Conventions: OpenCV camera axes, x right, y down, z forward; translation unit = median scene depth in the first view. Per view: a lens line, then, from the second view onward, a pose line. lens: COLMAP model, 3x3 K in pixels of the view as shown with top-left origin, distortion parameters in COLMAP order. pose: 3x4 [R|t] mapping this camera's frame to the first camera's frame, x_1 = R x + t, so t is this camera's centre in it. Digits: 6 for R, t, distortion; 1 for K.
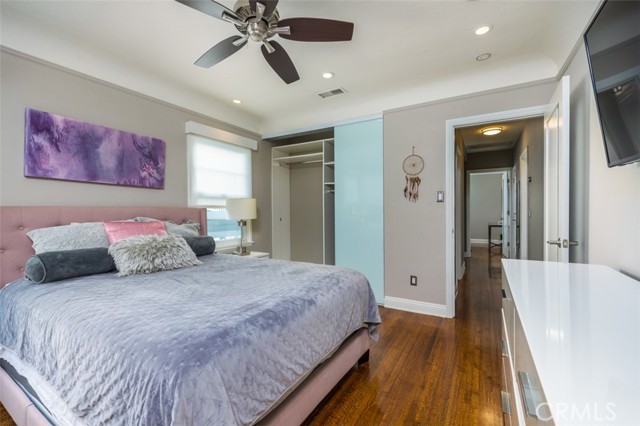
lens RADIAL K [[272.4, 0, 320.5], [0, 272.4, 213.9], [0, 0, 1]] dist [-0.000031, -0.000105]
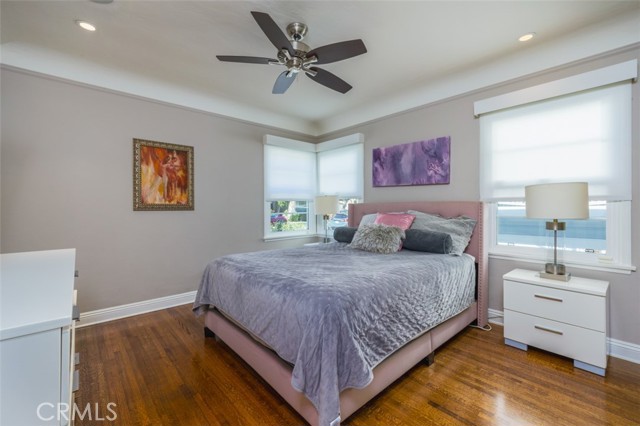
lens RADIAL K [[272.4, 0, 320.3], [0, 272.4, 206.9], [0, 0, 1]] dist [-0.000031, -0.000105]
pose [[-0.297804, 0.000509, -0.954627, 0.599103], [-0.012106, 0.999917, 0.004309, -0.004215], [0.954550, 0.012840, -0.297773, 0.941842]]
